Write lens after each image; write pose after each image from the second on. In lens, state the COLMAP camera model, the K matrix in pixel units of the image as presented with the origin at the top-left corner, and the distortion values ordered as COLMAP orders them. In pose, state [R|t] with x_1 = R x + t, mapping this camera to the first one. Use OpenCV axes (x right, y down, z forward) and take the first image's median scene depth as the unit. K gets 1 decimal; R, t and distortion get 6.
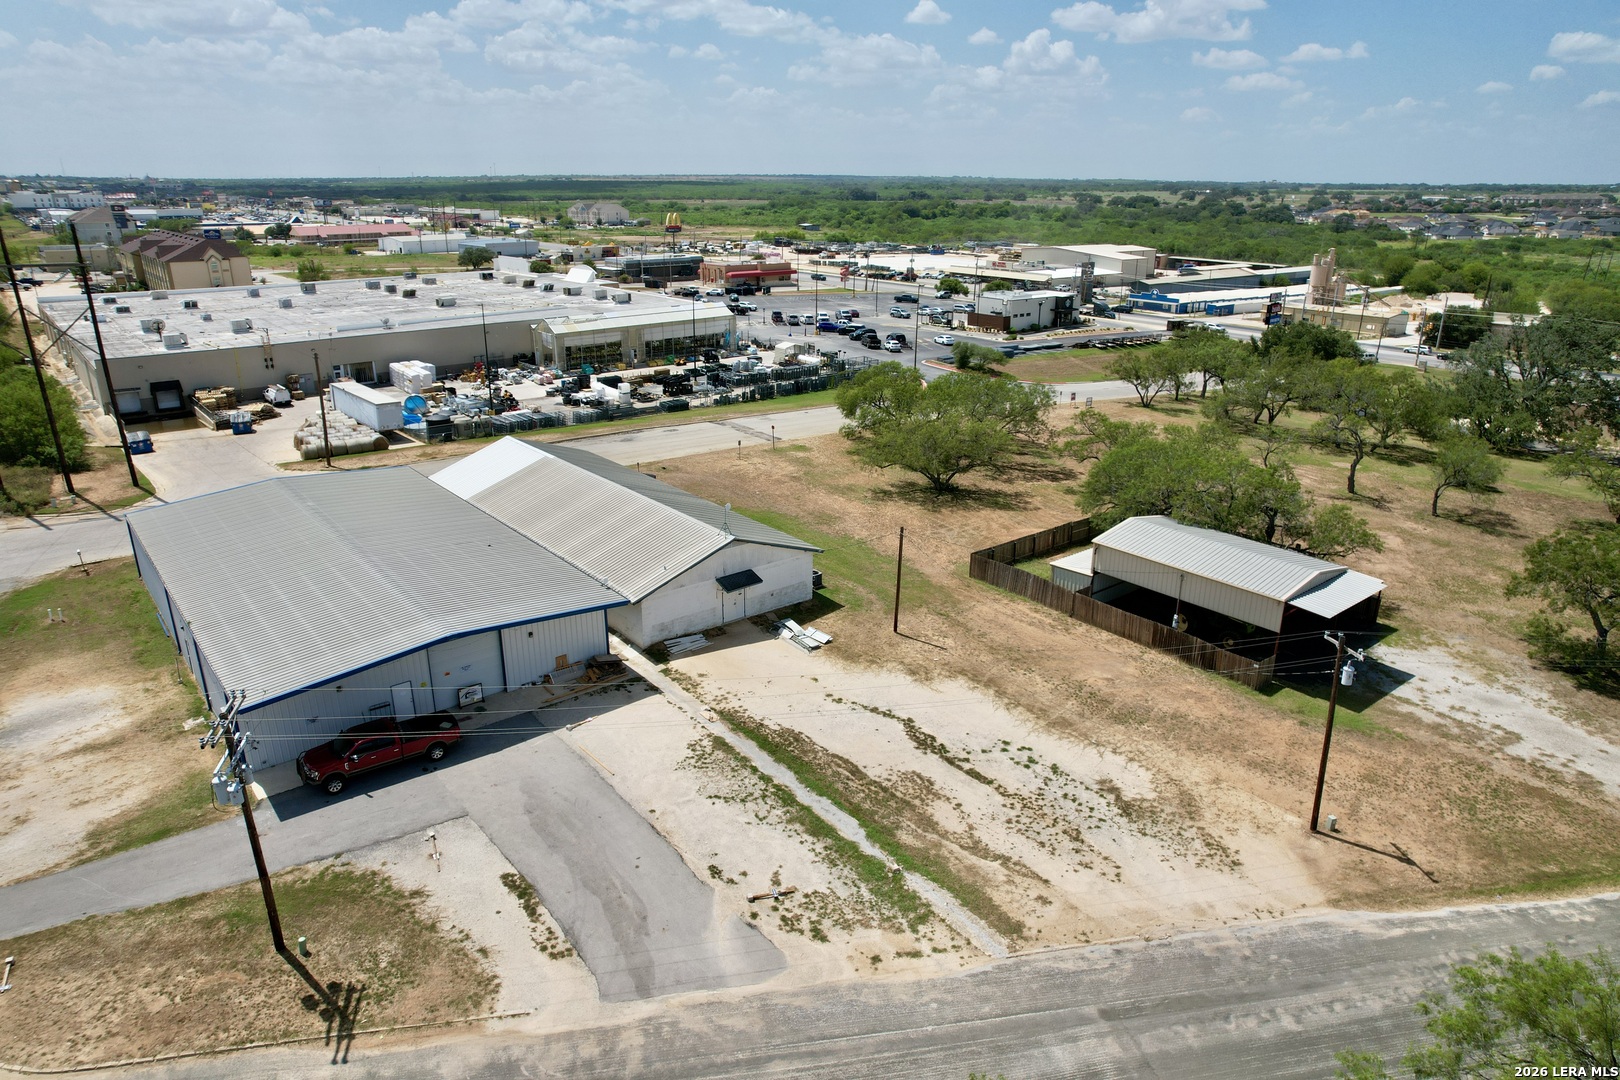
lens RADIAL K [[1042.1, 0, 810.0], [0, 1042.1, 540.0], [0, 0, 1]] dist [-0.064591, 0.049508]
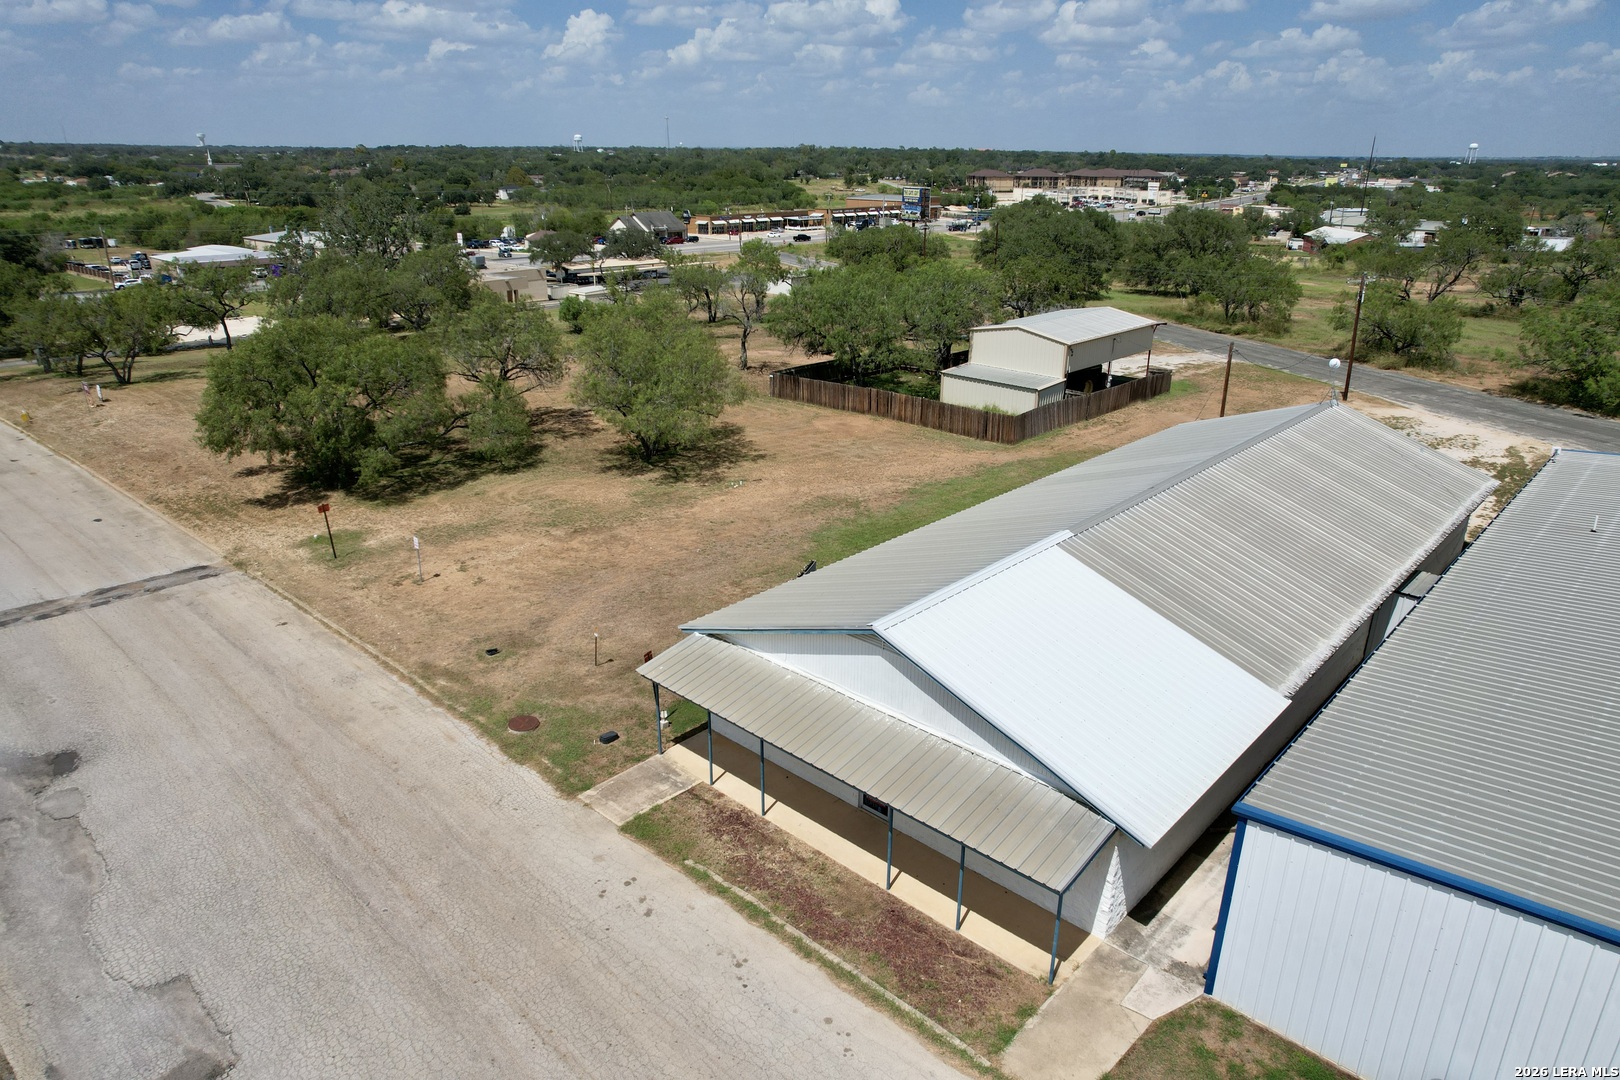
lens RADIAL K [[1042.1, 0, 810.0], [0, 1042.1, 540.0], [0, 0, 1]] dist [-0.064591, 0.049508]
pose [[-0.157549, -0.346558, 0.924703, -0.506126], [0.318877, 0.868381, 0.379779, -0.218353], [-0.934610, 0.354700, -0.026304, 0.977368]]
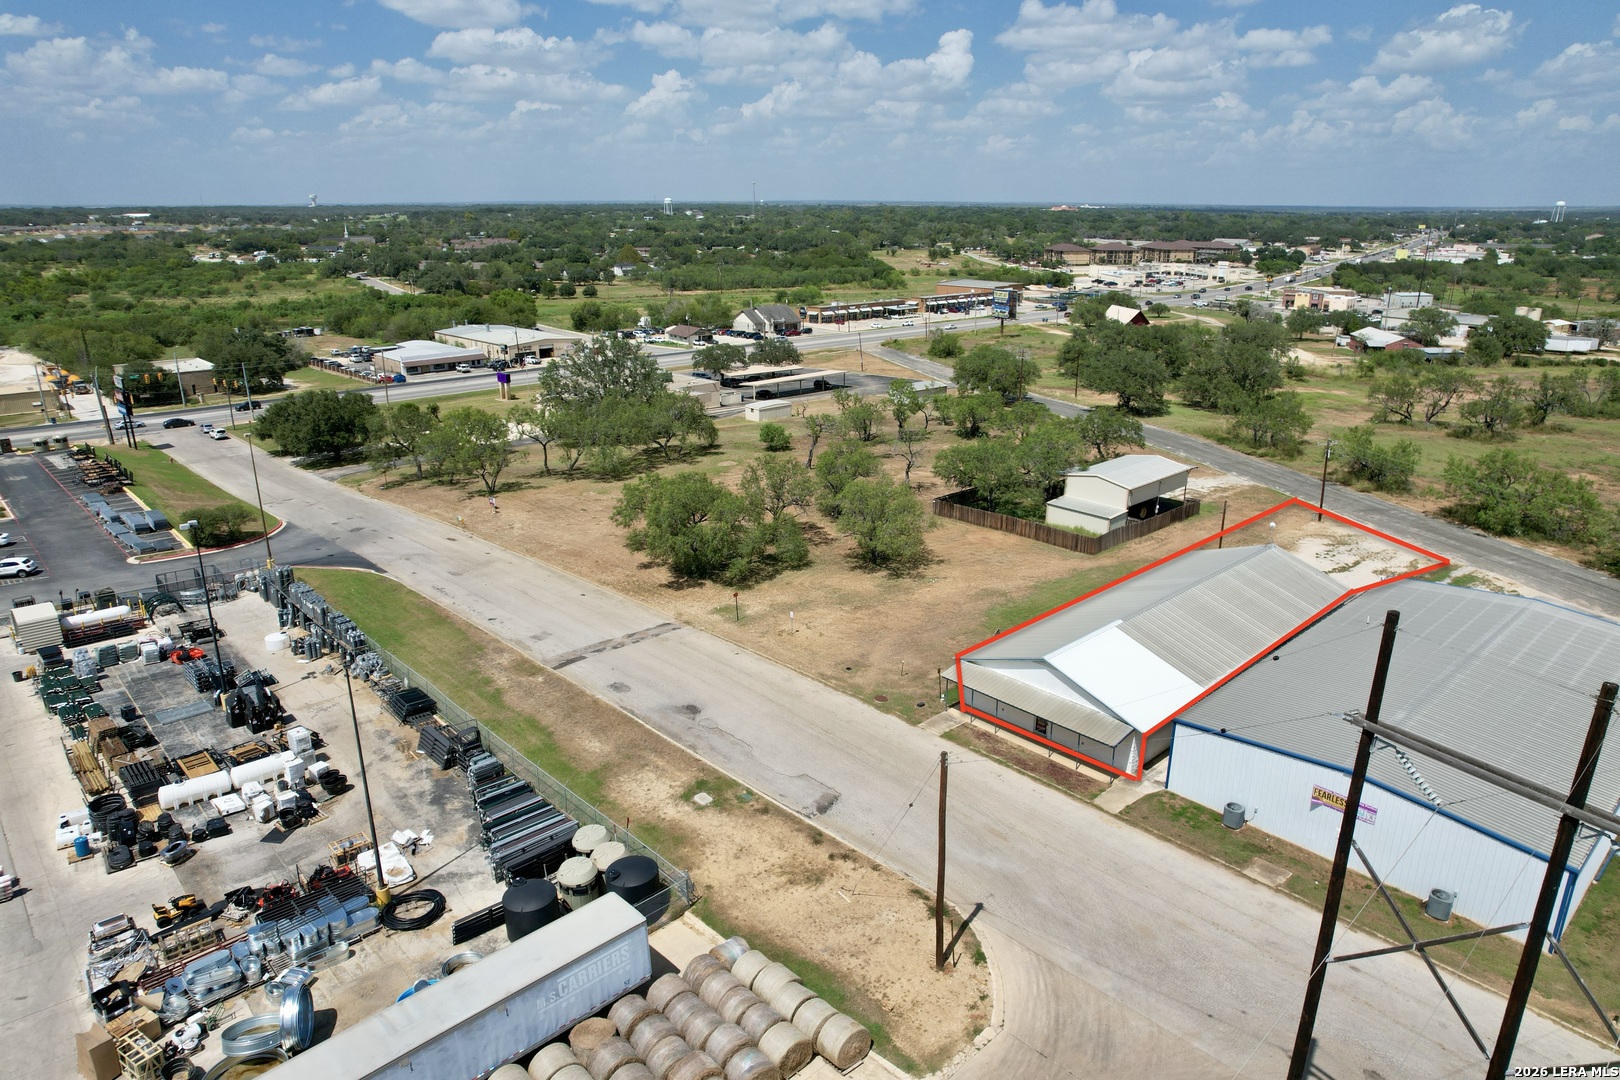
lens RADIAL K [[1042.1, 0, 810.0], [0, 1042.1, 540.0], [0, 0, 1]] dist [-0.064591, 0.049508]
pose [[-0.089107, -0.305723, 0.947942, -0.891001], [0.326110, 0.890315, 0.317792, -0.435060], [-0.941123, 0.337450, 0.020366, 1.069330]]
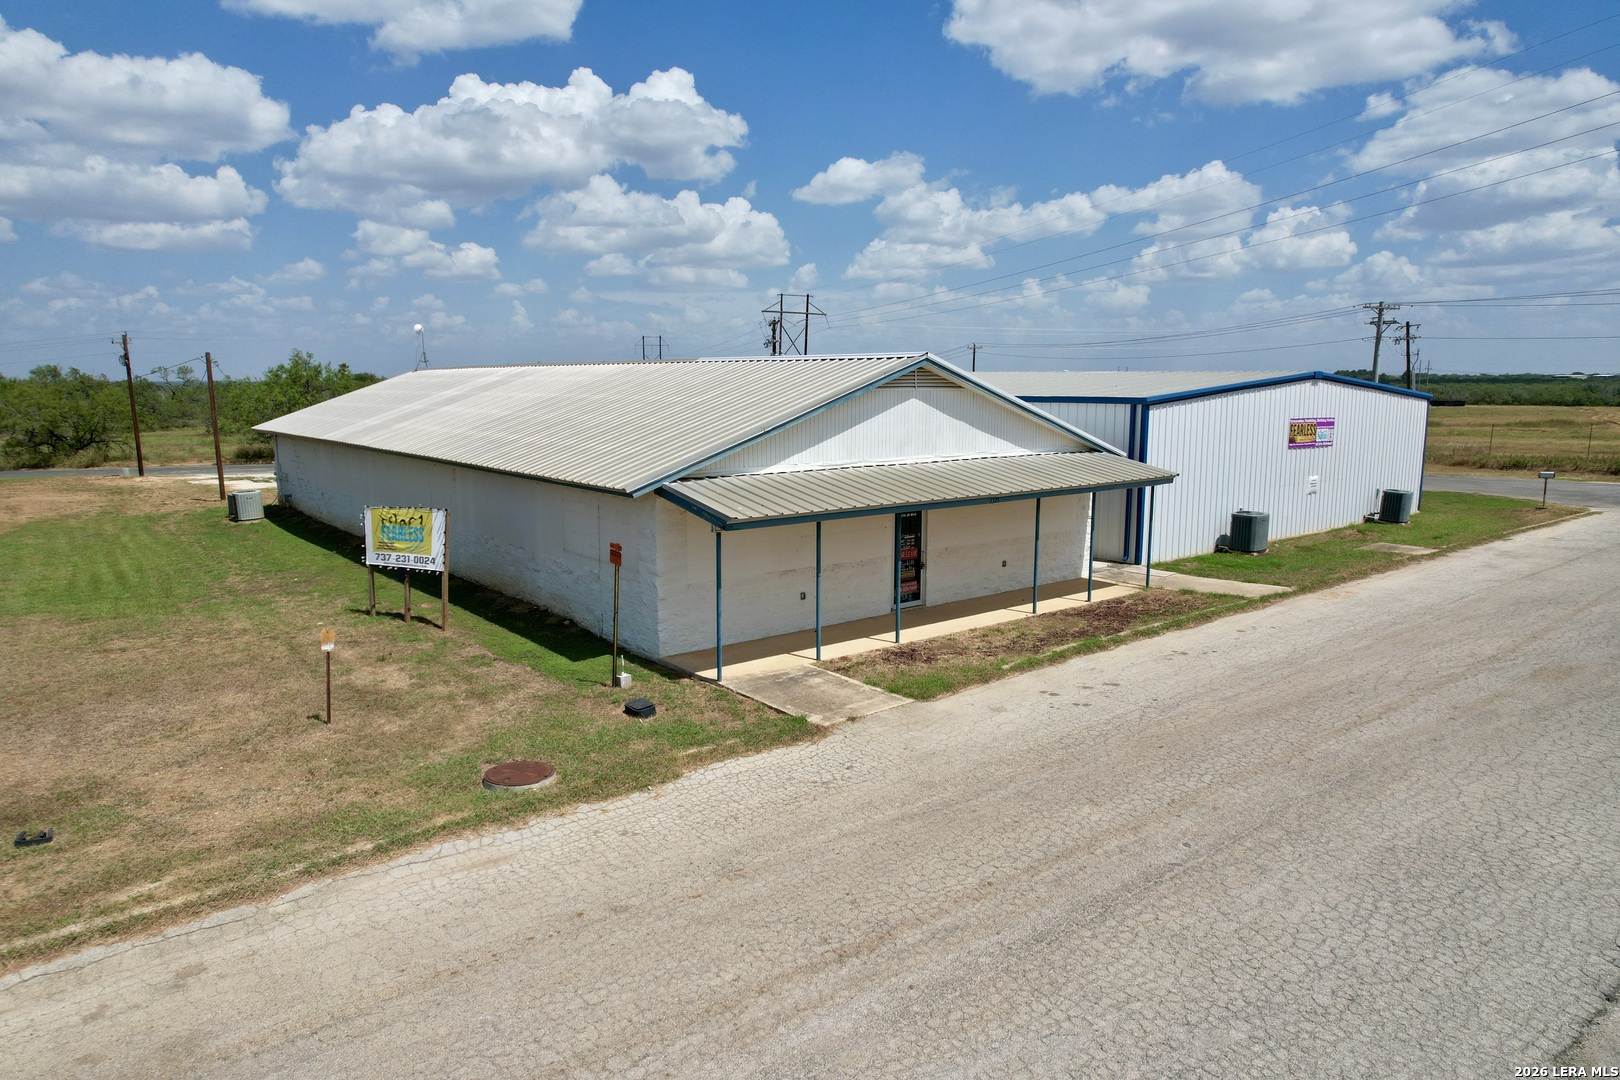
lens RADIAL K [[1042.1, 0, 810.0], [0, 1042.1, 540.0], [0, 0, 1]] dist [-0.064591, 0.049508]
pose [[-0.999886, 0.009566, -0.011677, -0.245828], [0.003000, 0.884061, 0.467362, -0.168316], [0.014794, 0.467274, -0.883989, 1.189602]]
